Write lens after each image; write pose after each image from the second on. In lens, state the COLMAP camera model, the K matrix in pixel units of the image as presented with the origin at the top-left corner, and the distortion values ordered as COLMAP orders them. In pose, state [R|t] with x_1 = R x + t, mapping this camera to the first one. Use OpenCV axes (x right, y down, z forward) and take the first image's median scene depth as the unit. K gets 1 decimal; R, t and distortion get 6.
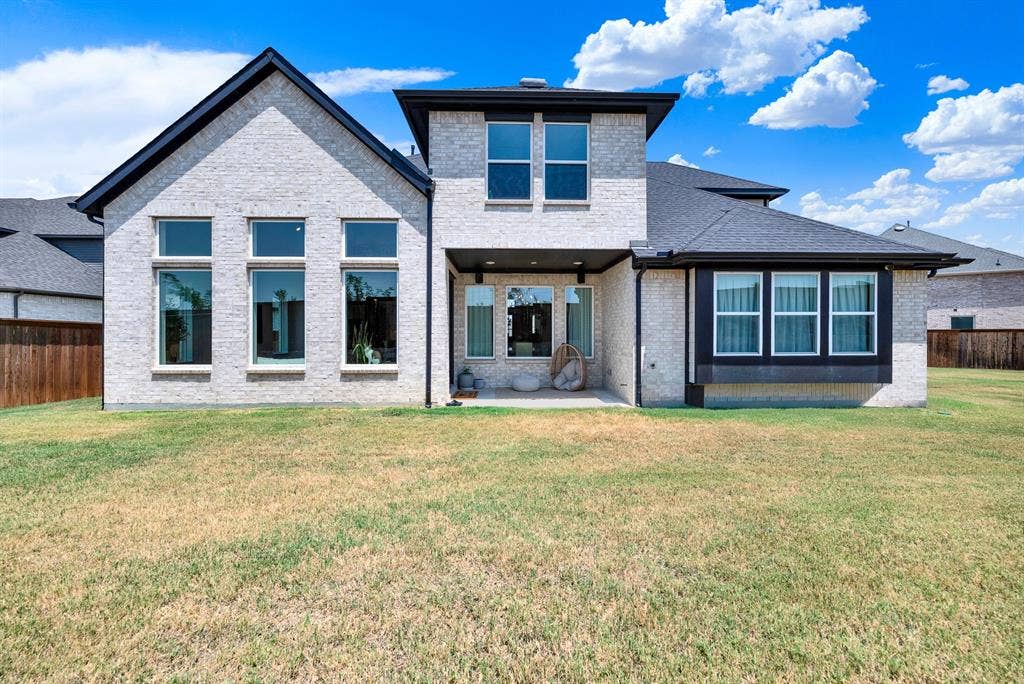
lens RADIAL K [[422.3, 0, 508.4], [0, 422.3, 337.9], [0, 0, 1]] dist [-0.001429, -0.000162]
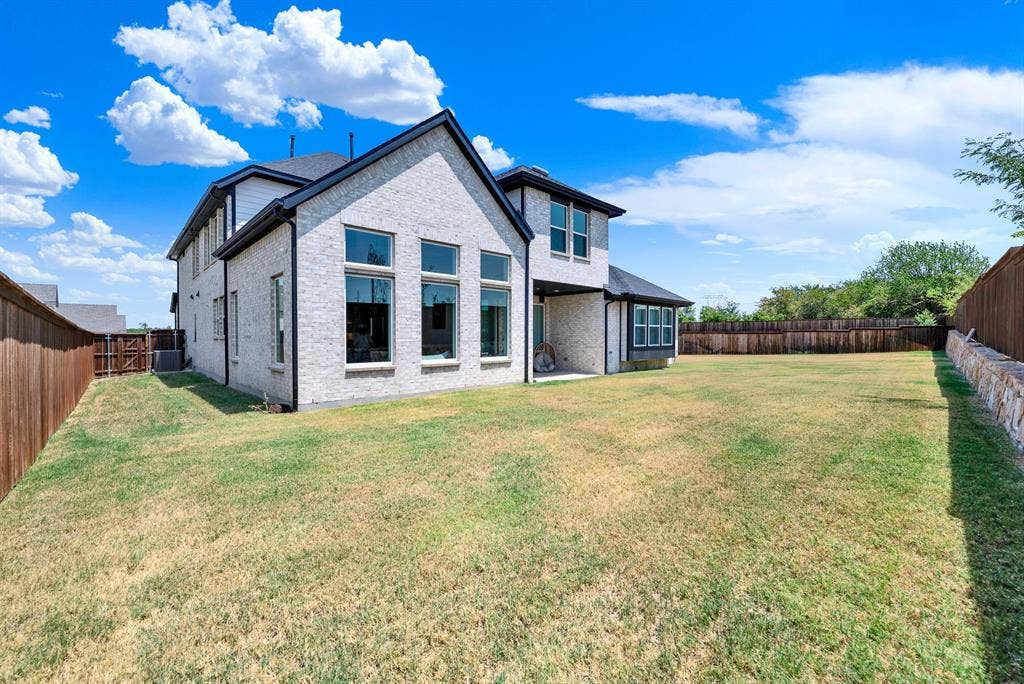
lens RADIAL K [[422.3, 0, 508.4], [0, 422.3, 337.9], [0, 0, 1]] dist [-0.001429, -0.000162]
pose [[0.739078, -0.002107, 0.673616, -1.242194], [0.000020, 0.999995, 0.003107, -0.004499], [-0.673620, -0.002283, 0.739075, -0.062611]]
